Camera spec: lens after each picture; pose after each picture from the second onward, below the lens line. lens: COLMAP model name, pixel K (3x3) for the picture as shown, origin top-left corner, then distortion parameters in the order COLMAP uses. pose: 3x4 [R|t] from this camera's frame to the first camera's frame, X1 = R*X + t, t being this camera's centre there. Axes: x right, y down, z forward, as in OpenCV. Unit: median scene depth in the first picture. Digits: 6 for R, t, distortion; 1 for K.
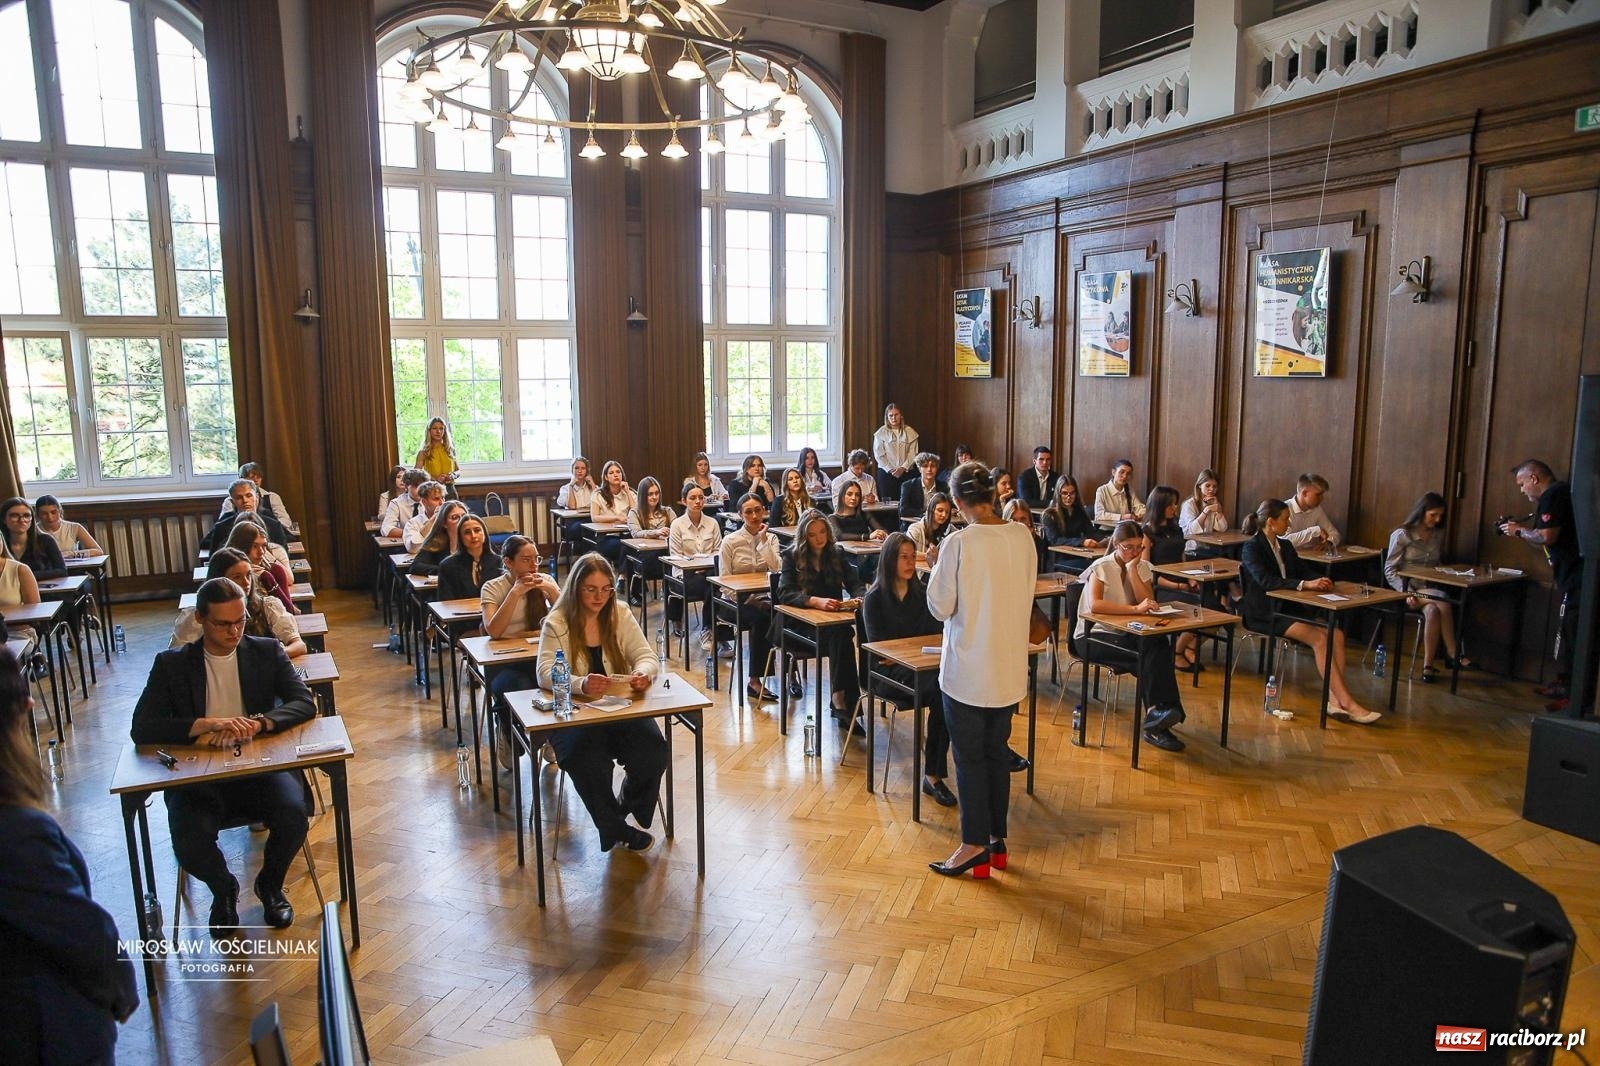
lens RADIAL K [[1085.1, 0, 820.9], [0, 1085.1, 552.8], [0, 0, 1]] dist [-0.105119, 0.070776]
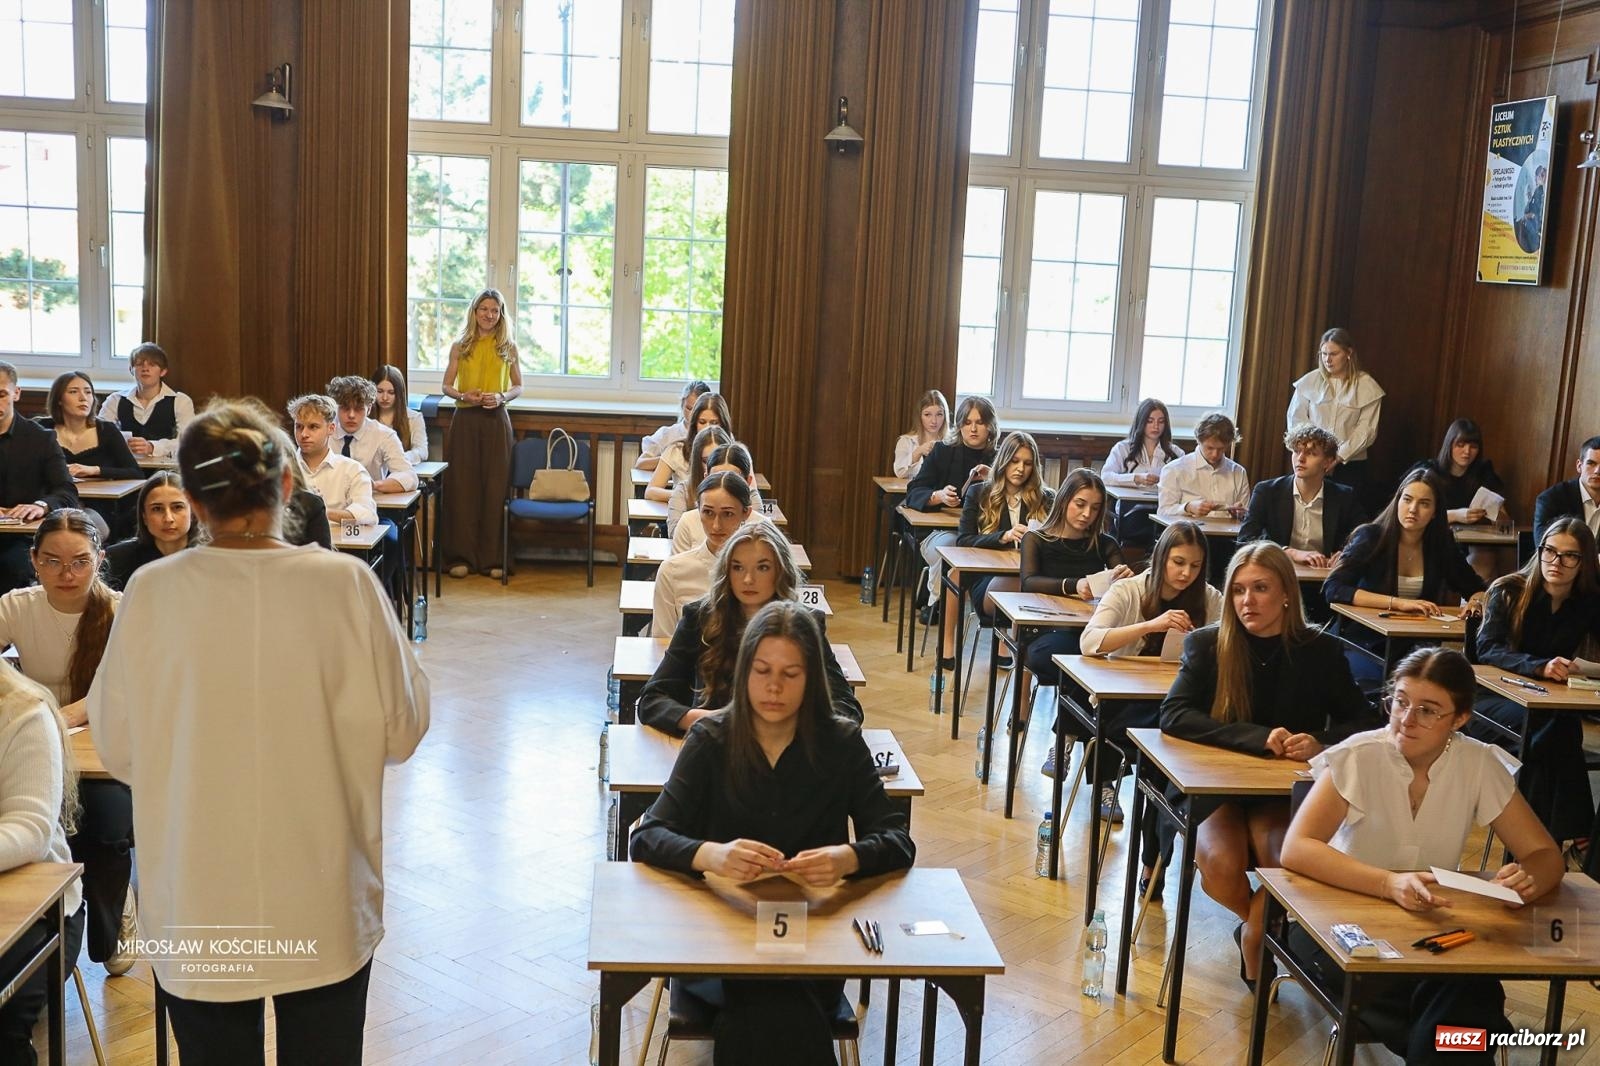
lens RADIAL K [[1704.5, 0, 818.9], [0, 1704.5, 551.4], [0, 0, 1]] dist [-0.072508, 0.139316]
pose [[0.924220, 0.115054, -0.364116, 0.165353], [-0.114317, 0.993163, 0.023657, -0.028500], [0.364349, 0.019760, 0.931053, 0.204139]]
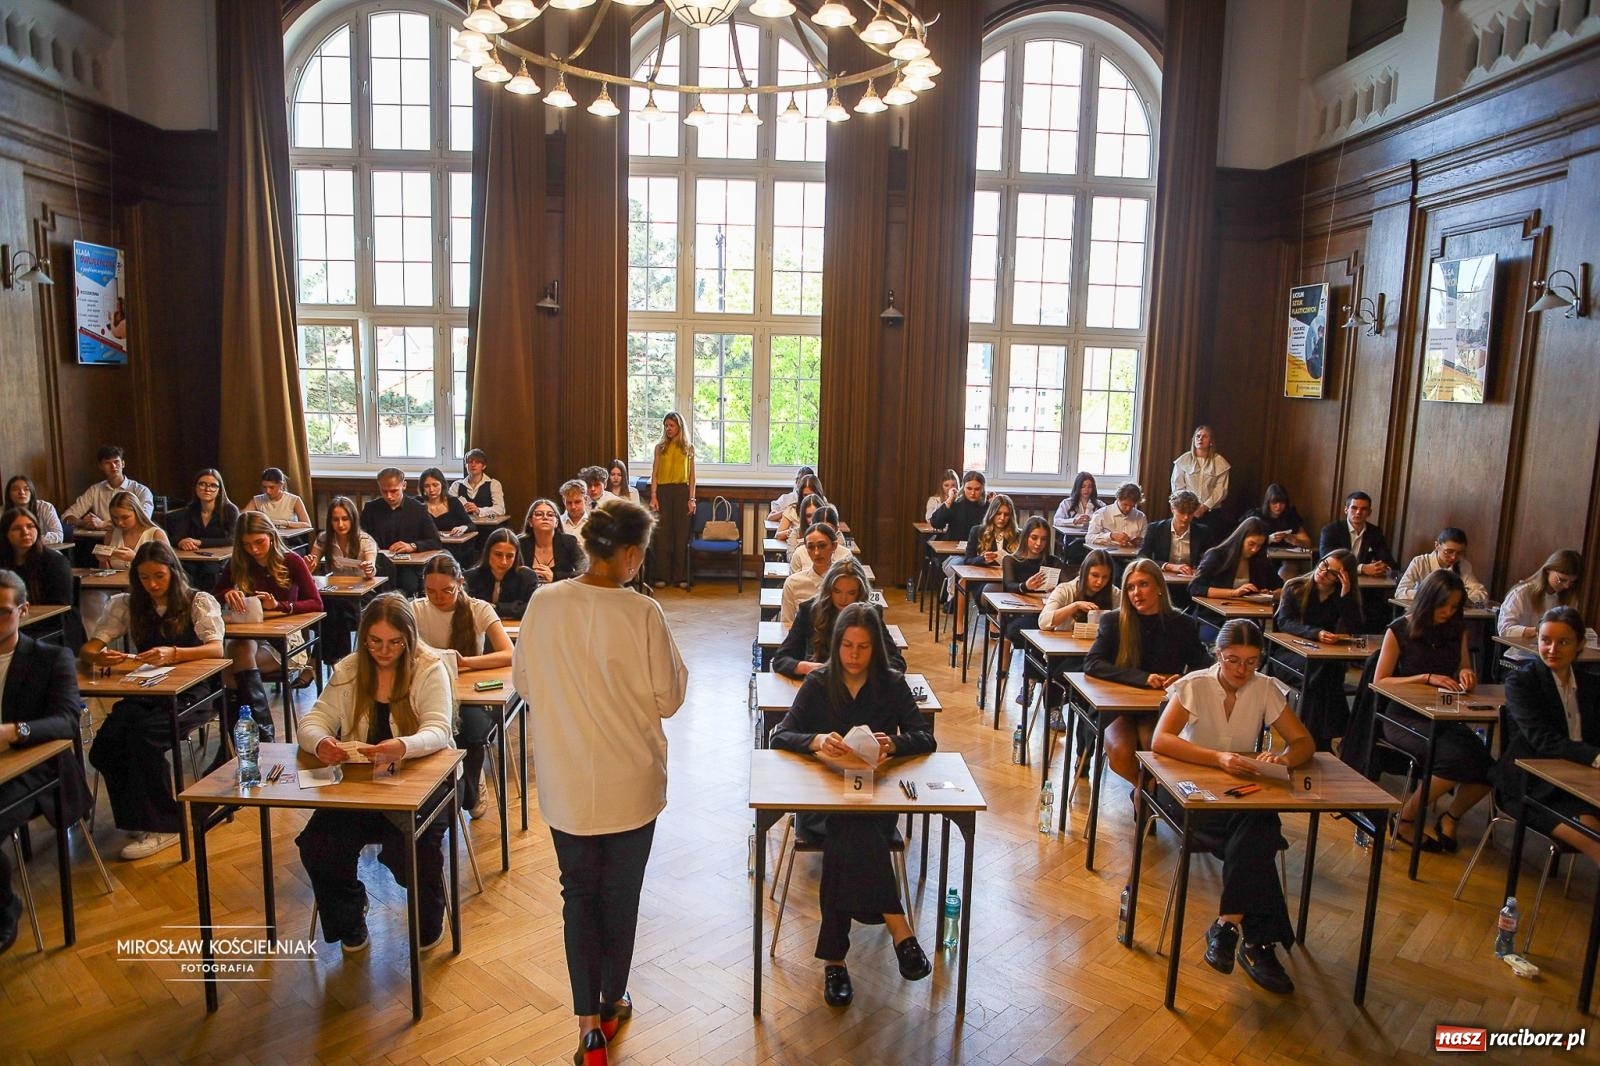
lens RADIAL K [[1085.1, 0, 820.9], [0, 1085.1, 552.8], [0, 0, 1]] dist [-0.105119, 0.070776]
pose [[0.903976, 0.096829, -0.416475, 0.178433], [-0.099874, 0.994894, 0.014528, -0.029734], [0.415756, 0.028462, 0.909031, 0.173482]]
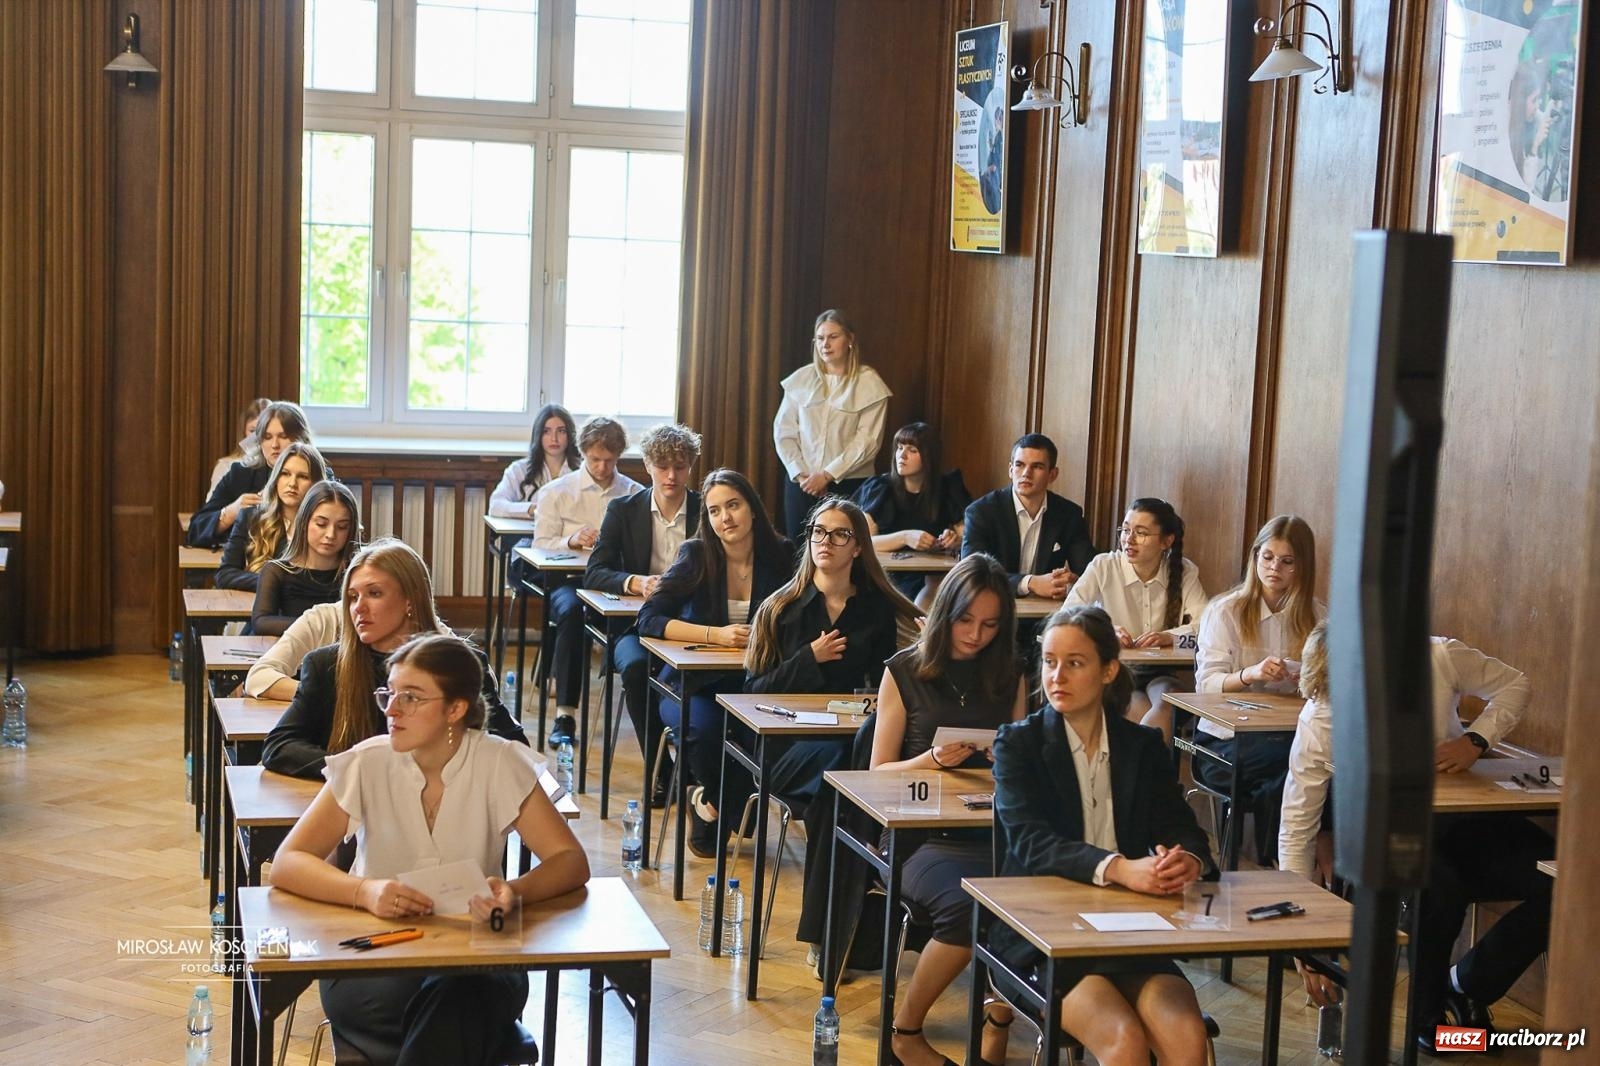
lens RADIAL K [[2445.4, 0, 820.5], [0, 2445.4, 537.4], [0, 0, 1]] dist [0.048822, 0.123624]
pose [[0.975886, 0.071419, -0.206266, 0.314531], [-0.081381, 0.995871, -0.040215, -0.021252], [0.202542, 0.056032, 0.977669, 0.140490]]
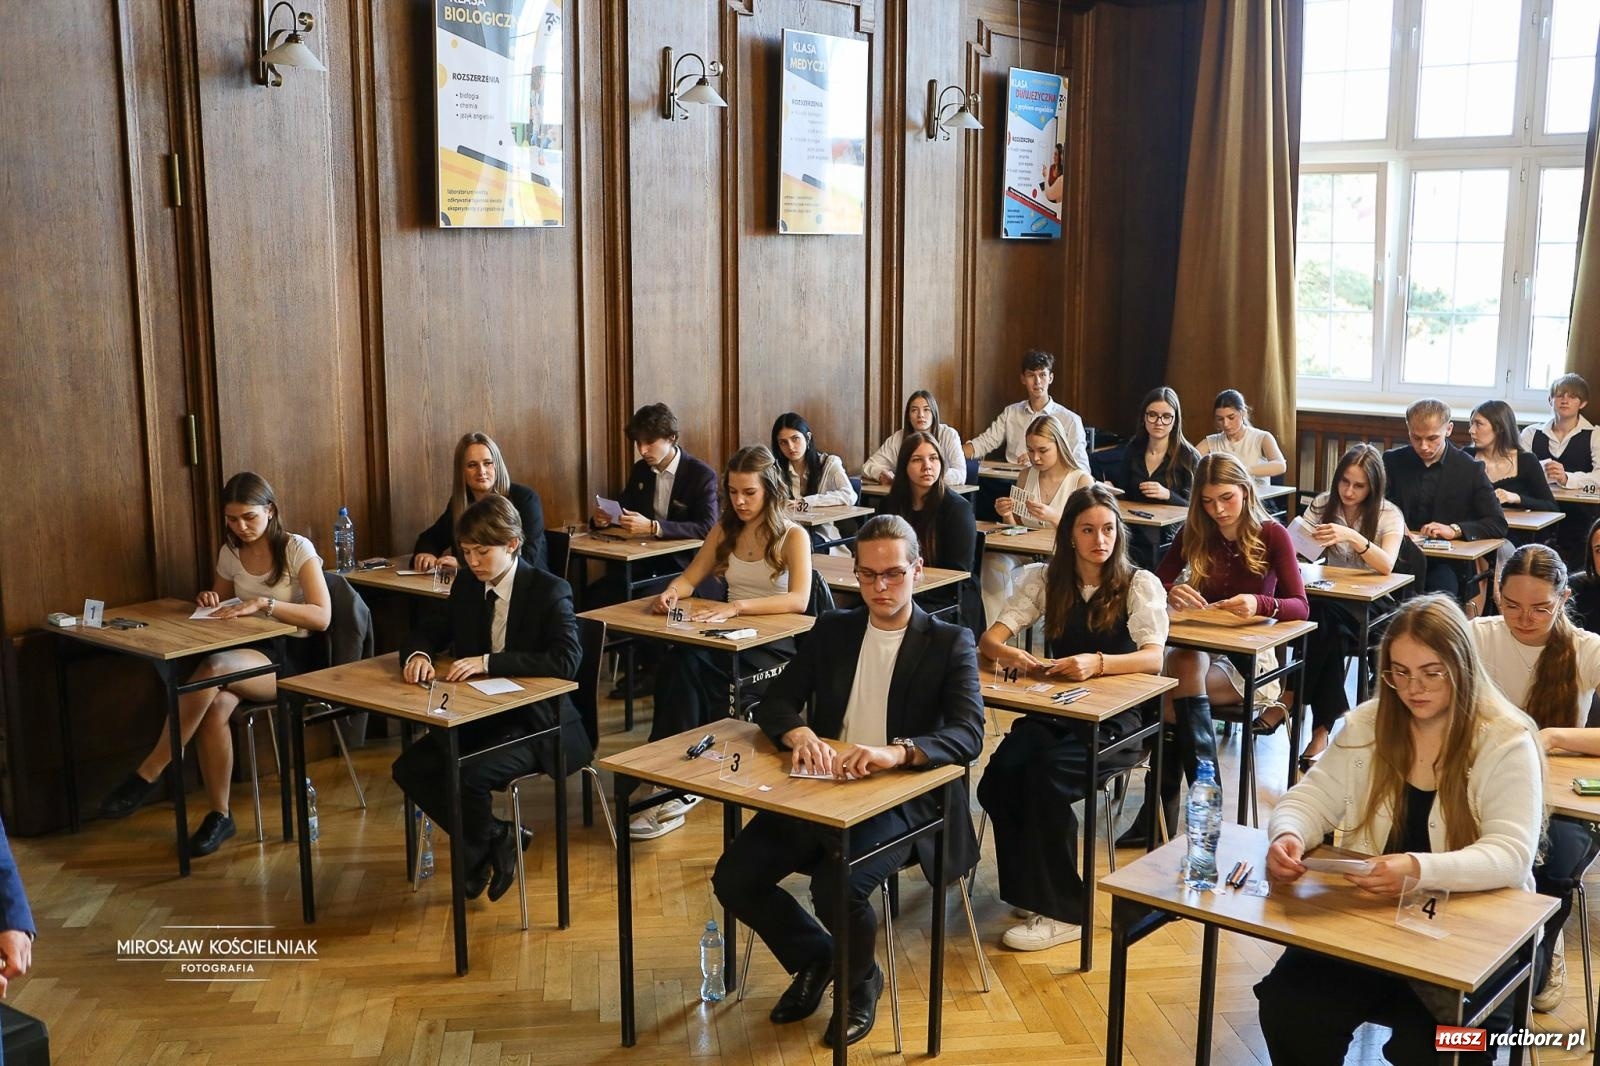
lens RADIAL K [[1704.5, 0, 818.9], [0, 1704.5, 551.4], [0, 0, 1]] dist [-0.072508, 0.139316]
pose [[0.408746, 0.165171, -0.897578, 0.146890], [-0.150085, 0.982262, 0.112408, -0.026038], [0.900223, 0.088767, 0.426285, 0.185119]]
